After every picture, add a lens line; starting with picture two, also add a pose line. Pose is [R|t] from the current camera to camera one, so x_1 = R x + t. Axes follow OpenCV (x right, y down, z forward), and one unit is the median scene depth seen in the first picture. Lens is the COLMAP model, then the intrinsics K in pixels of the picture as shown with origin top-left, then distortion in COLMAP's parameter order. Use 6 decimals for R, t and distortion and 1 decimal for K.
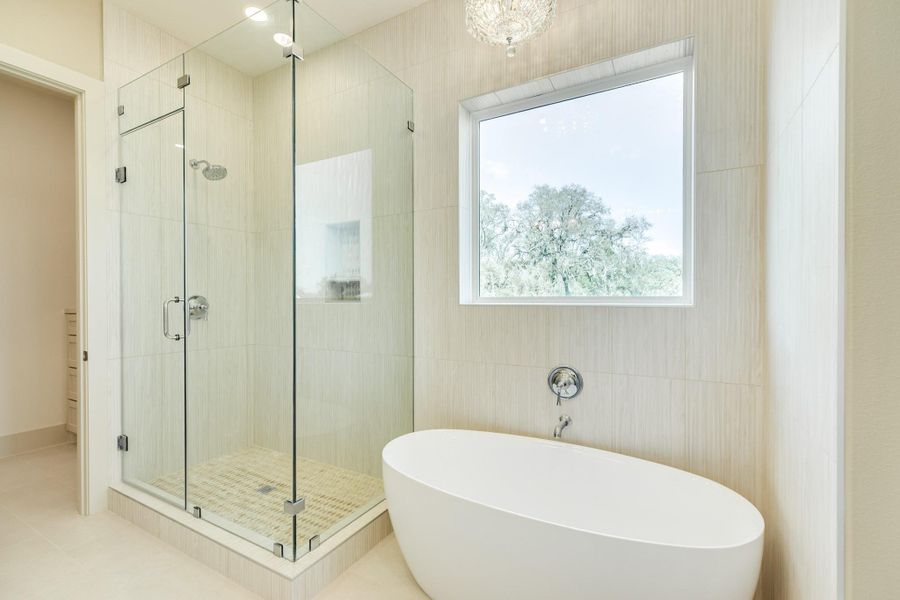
lens RADIAL K [[403.7, 0, 451.7], [0, 403.7, 302.3], [0, 0, 1]] dist [-0.000418, -0.000216]
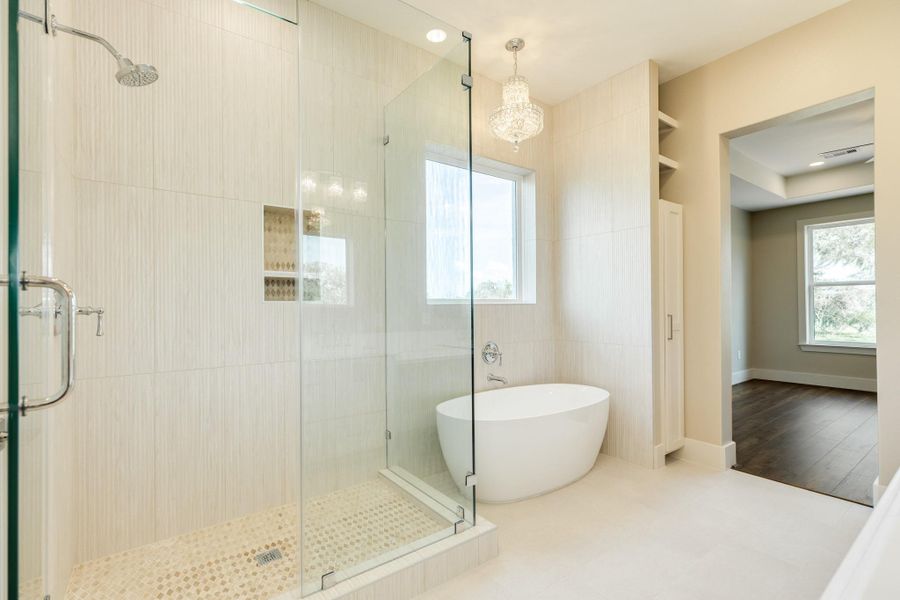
lens RADIAL K [[403.7, 0, 451.7], [0, 403.7, 302.3], [0, 0, 1]] dist [-0.000418, -0.000216]
pose [[0.423178, 0.003923, 0.906038, -0.987338], [0.013481, 0.999853, -0.010626, 0.012823], [-0.905946, 0.016711, 0.423063, 0.381163]]
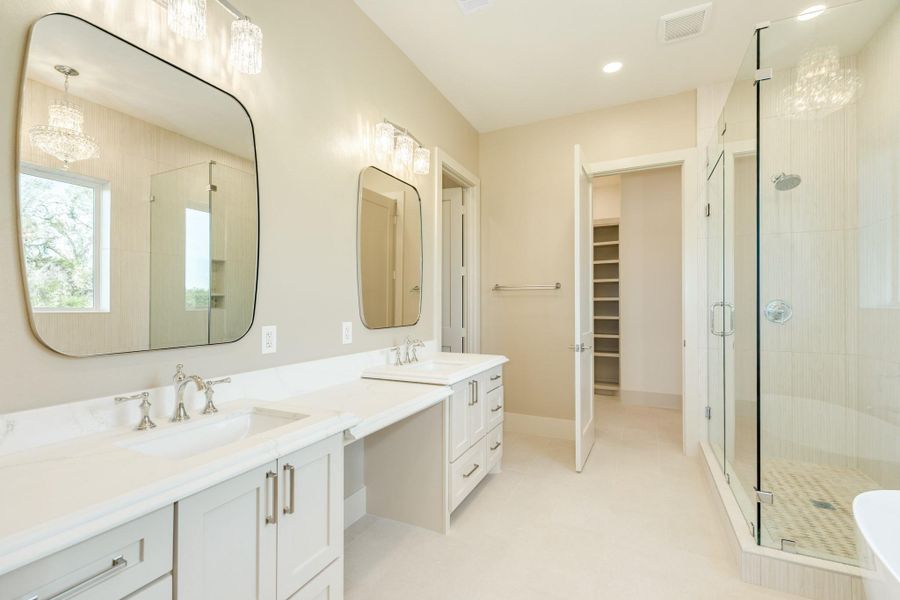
lens RADIAL K [[403.7, 0, 451.7], [0, 403.7, 302.3], [0, 0, 1]] dist [-0.000418, -0.000216]
pose [[0.066446, -0.006341, -0.997770, 0.427915], [-0.009214, 0.999933, -0.006969, 0.004235], [0.997747, 0.009656, 0.066383, 0.066989]]
